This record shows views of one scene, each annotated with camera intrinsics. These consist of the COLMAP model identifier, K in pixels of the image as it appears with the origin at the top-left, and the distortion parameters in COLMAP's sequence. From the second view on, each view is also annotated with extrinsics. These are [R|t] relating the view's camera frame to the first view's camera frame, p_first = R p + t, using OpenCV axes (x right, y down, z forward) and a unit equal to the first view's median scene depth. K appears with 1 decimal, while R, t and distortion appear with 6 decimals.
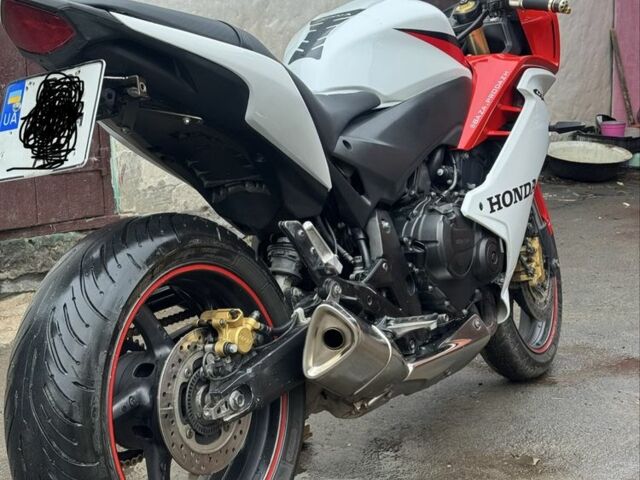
lens RADIAL K [[1191.7, 0, 320.0], [0, 1191.7, 240.0], [0, 0, 1]] dist [0.162890, 0.030384]
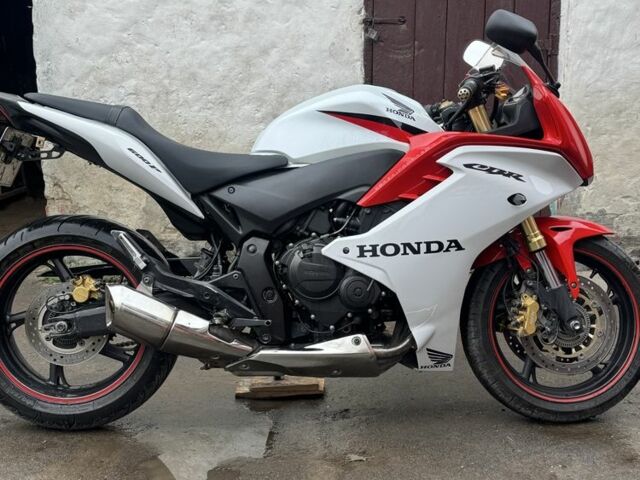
lens RADIAL K [[838.9, 0, 320.0], [0, 838.9, 240.0], [0, 0, 1]] dist [0.210614, -0.439785]
pose [[0.549967, 0.160480, -0.819623, 1.052467], [-0.139615, 0.985222, 0.099222, -0.153273], [0.823434, 0.059863, 0.564245, 0.568929]]
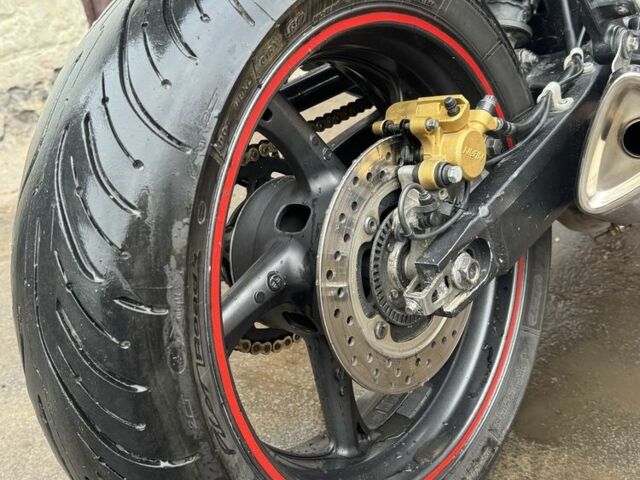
lens RADIAL K [[702.3, 0, 320.0], [0, 702.3, 240.0], [0, 0, 1]] dist [0.156573, -0.341686]
pose [[0.984535, -0.033946, -0.171867, -0.073914], [0.079592, 0.960625, 0.266205, 0.029959], [0.156063, -0.275768, 0.948471, 0.651798]]
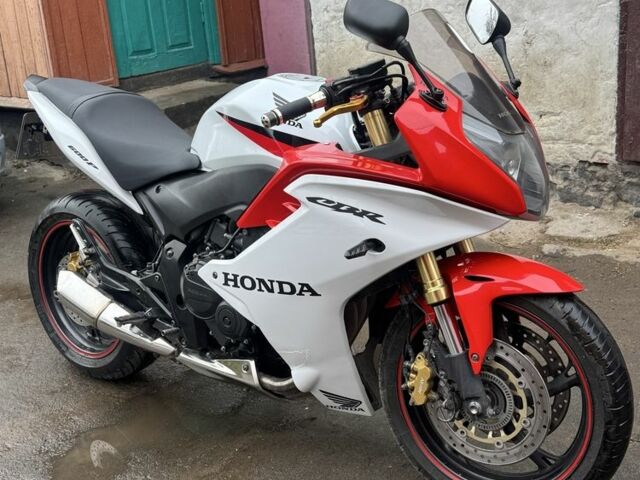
lens RADIAL K [[838.9, 0, 320.0], [0, 838.9, 240.0], [0, 0, 1]] dist [0.210614, -0.439785]
pose [[-0.096870, 0.367483, -0.924971, 1.075280], [-0.045260, 0.926754, 0.372932, -0.457649], [0.994267, 0.077990, -0.073142, 1.420377]]
